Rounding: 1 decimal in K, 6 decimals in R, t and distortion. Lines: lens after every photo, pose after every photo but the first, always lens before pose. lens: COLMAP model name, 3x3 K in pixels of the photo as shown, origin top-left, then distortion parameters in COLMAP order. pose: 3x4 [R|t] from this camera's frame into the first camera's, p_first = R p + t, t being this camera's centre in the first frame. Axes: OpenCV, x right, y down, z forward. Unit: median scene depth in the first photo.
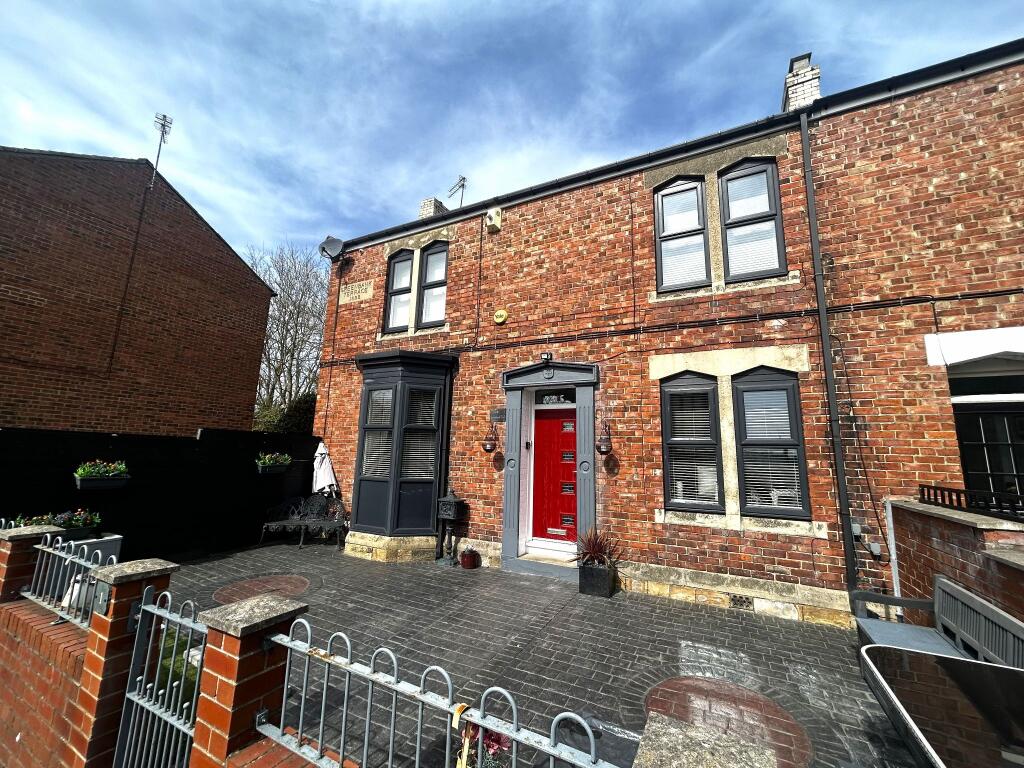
lens RADIAL K [[411.7, 0, 511.2], [0, 411.7, 380.8], [0, 0, 1]] dist [-0.000918, 0.000453]
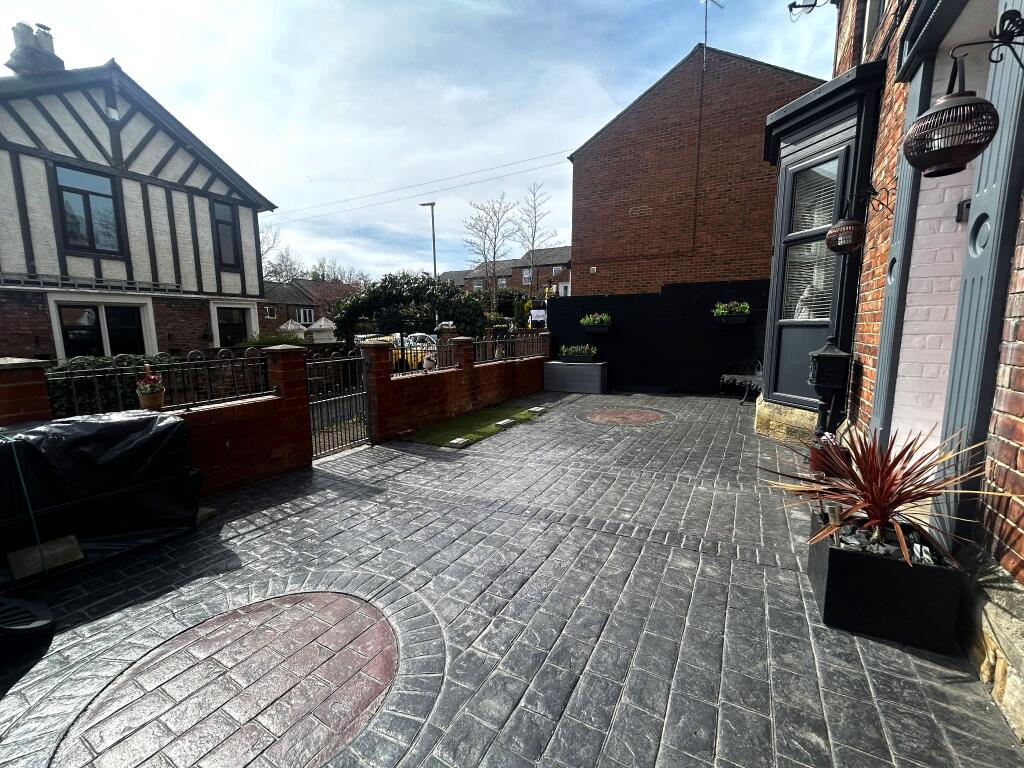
lens RADIAL K [[411.7, 0, 511.5], [0, 411.7, 381.1], [0, 0, 1]] dist [-0.000918, 0.000453]
pose [[-0.037485, 0.101305, -0.994149, 0.427618], [0.180912, 0.979097, 0.092950, 0.201120], [0.982785, -0.176369, -0.055029, 0.619459]]
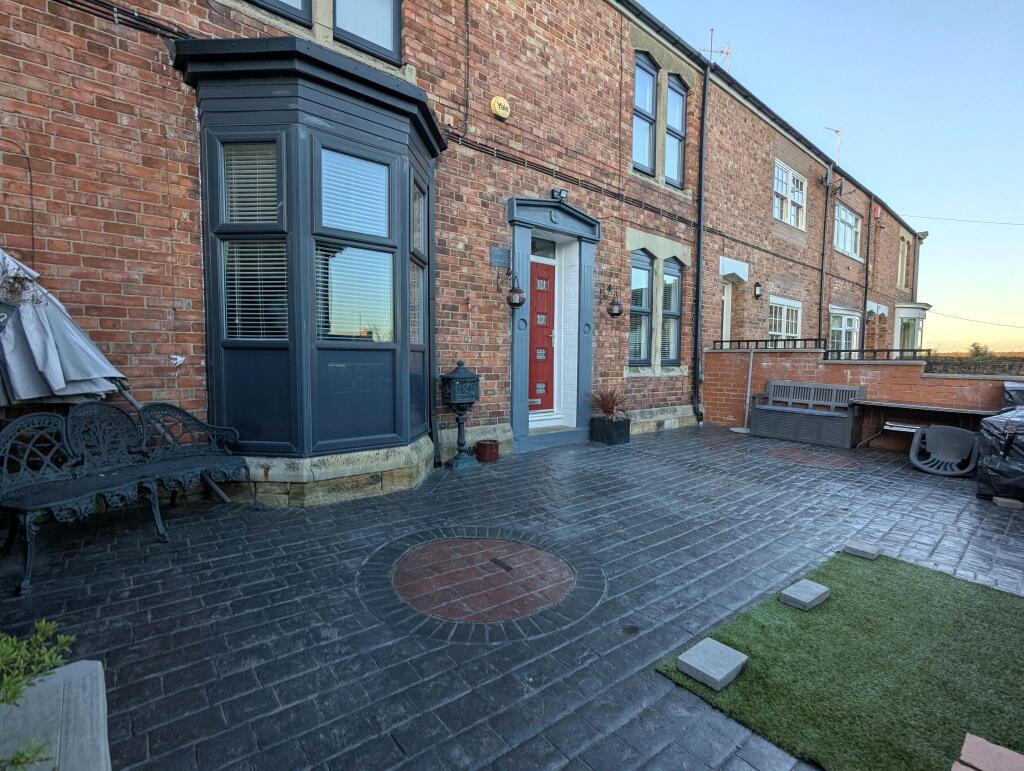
lens RADIAL K [[488.3, 0, 512.5], [0, 488.3, 387.5], [0, 0, 1]] dist [-0.004663, -0.000720]
pose [[0.373196, -0.080504, 0.924253, -0.856437], [-0.166908, 0.974147, 0.152244, 0.177879], [-0.912615, -0.211083, 0.350112, 0.659885]]
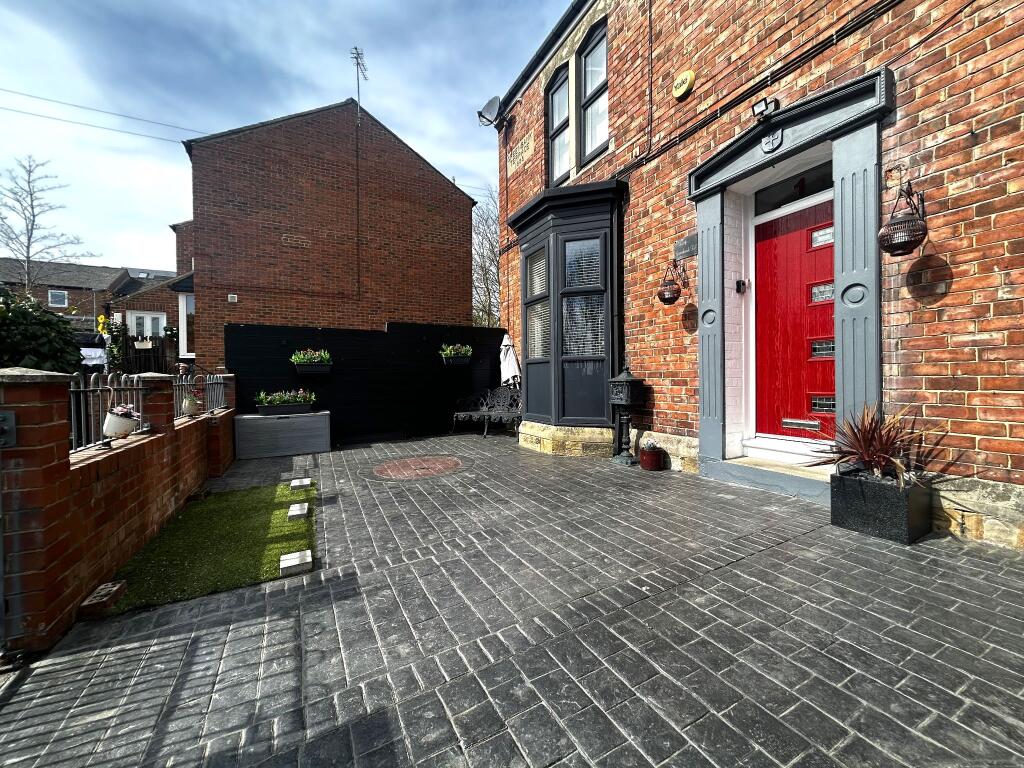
lens RADIAL K [[411.7, 0, 512.4], [0, 411.7, 382.1], [0, 0, 1]] dist [-0.000918, 0.000453]
pose [[0.814838, -0.032045, -0.578803, 0.114128], [0.136843, 0.980885, 0.138341, 0.168641], [0.563306, -0.191930, 0.803647, 0.311115]]
